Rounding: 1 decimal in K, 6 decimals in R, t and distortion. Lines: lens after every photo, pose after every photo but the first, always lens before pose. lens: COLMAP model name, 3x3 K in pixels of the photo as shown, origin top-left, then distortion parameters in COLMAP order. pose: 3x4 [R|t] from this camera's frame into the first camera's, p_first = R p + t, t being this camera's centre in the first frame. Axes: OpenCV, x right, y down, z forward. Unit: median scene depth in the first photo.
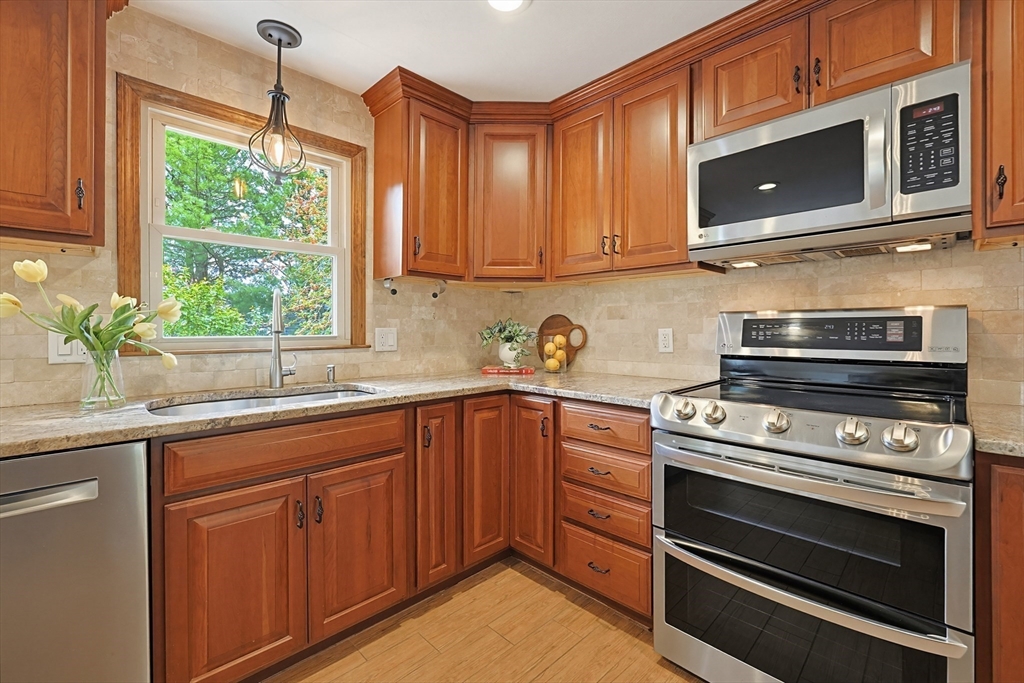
lens RADIAL K [[436.5, 0, 520.1], [0, 436.5, 330.5], [0, 0, 1]] dist [-0.003111, 0.000166]
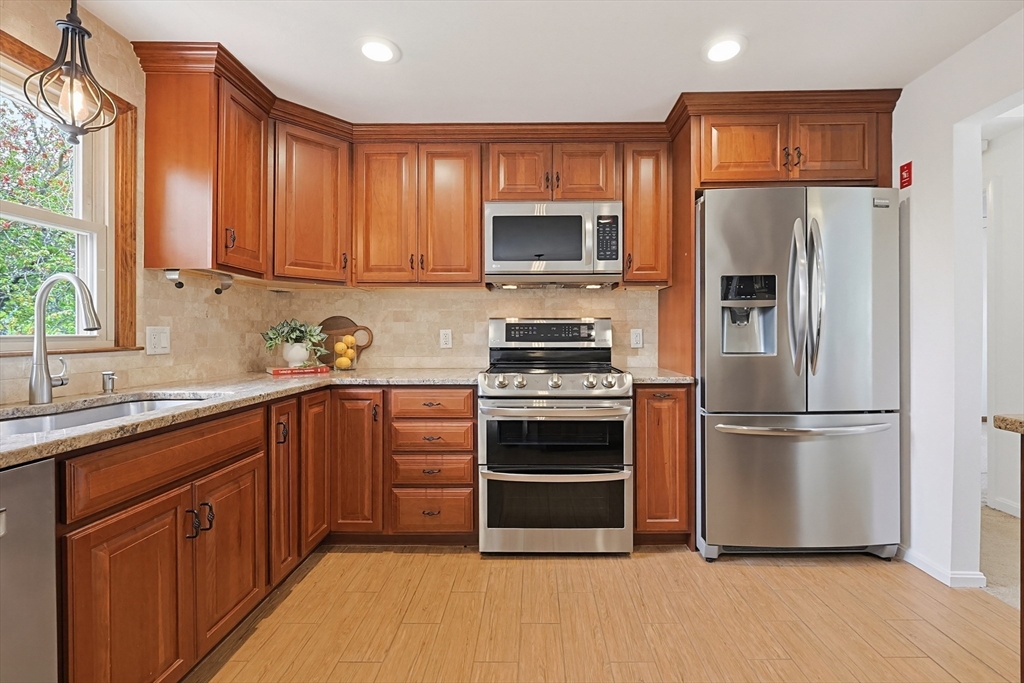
lens RADIAL K [[446.9, 0, 525.7], [0, 446.9, 335.6], [0, 0, 1]] dist [0.000085, 0.000368]
pose [[0.716810, -0.002119, 0.697265, -0.471385], [0.001897, 0.999998, 0.001089, 0.013895], [-0.697266, 0.000542, 0.716813, -0.130871]]
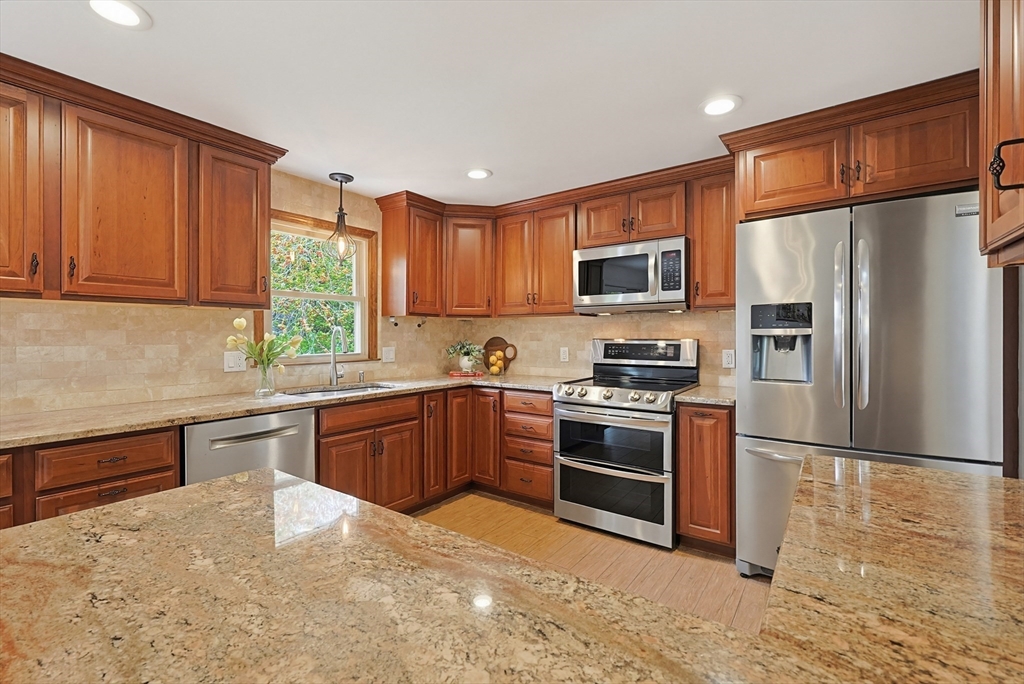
lens RADIAL K [[444.4, 0, 498.5], [0, 444.4, 339.1], [0, 0, 1]] dist [0.000024, 0.000107]
pose [[0.990719, -0.001099, 0.135920, -0.161194], [0.000443, 0.999988, 0.004861, -0.049440], [-0.135924, -0.004756, 0.990708, -0.714731]]
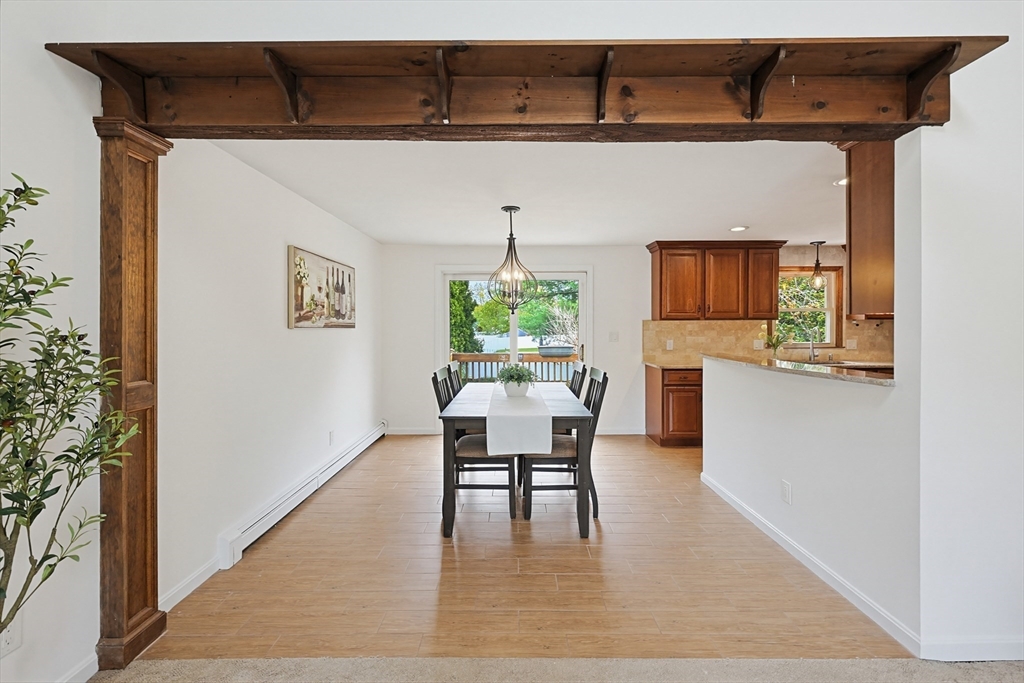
lens RADIAL K [[435.1, 0, 512.2], [0, 435.1, 326.6], [0, 0, 1]] dist [-0.001680, -0.000617]
pose [[0.706301, 0.001823, -0.707909, 0.071441], [0.000955, 0.999993, 0.003528, -0.102636], [0.707911, -0.003168, 0.706295, -2.312432]]
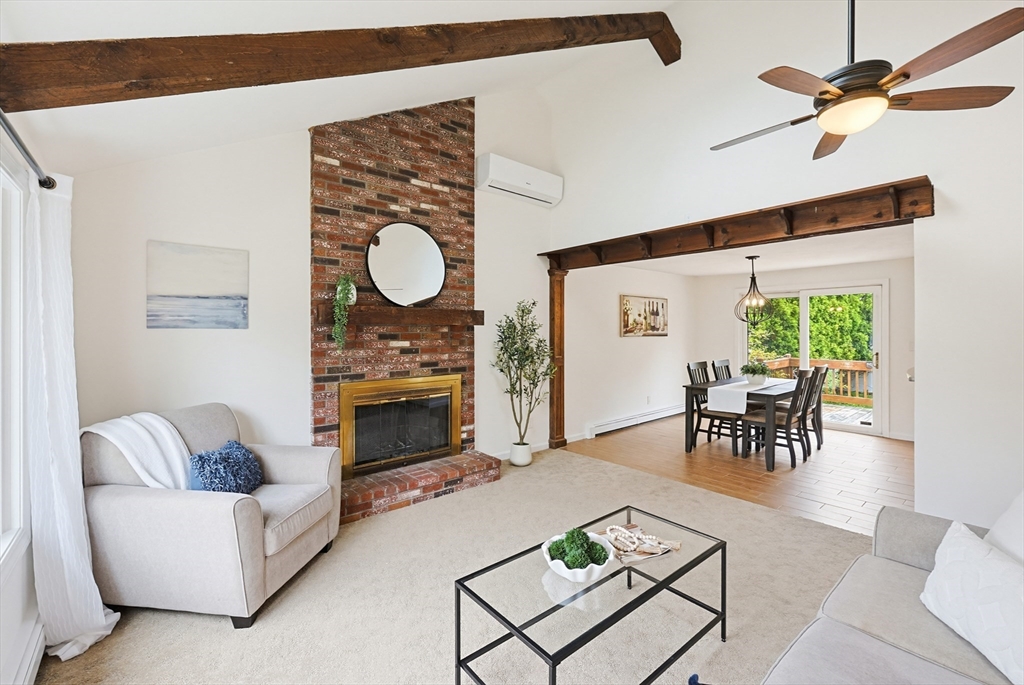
lens RADIAL K [[430.1, 0, 514.9], [0, 430.1, 329.9], [0, 0, 1]] dist [0.001638, 0.000191]
pose [[-0.072994, 0.000686, -0.997332, 1.566417], [0.005248, 0.999986, 0.000304, -0.148418], [0.997319, -0.005212, -0.072997, -2.300790]]
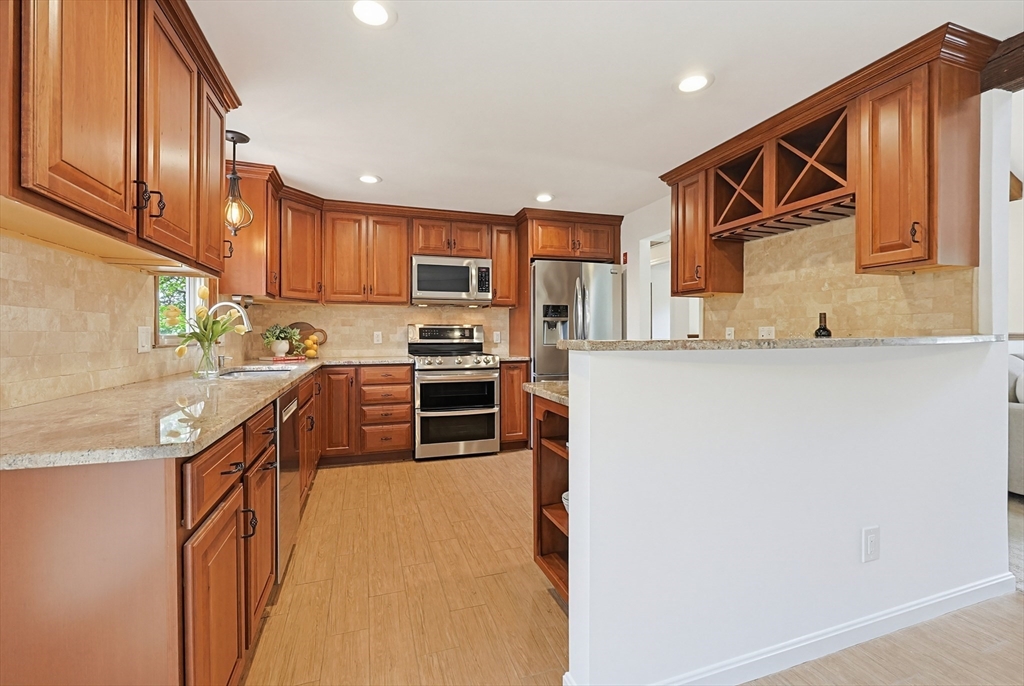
lens RADIAL K [[444.7, 0, 508.0], [0, 444.7, 340.9], [0, 0, 1]] dist [0.001119, 0.000156]
pose [[0.456506, -0.010193, 0.889662, -1.336406], [0.001952, 0.999943, 0.010455, 0.019630], [-0.889718, -0.003037, 0.456500, -0.503444]]
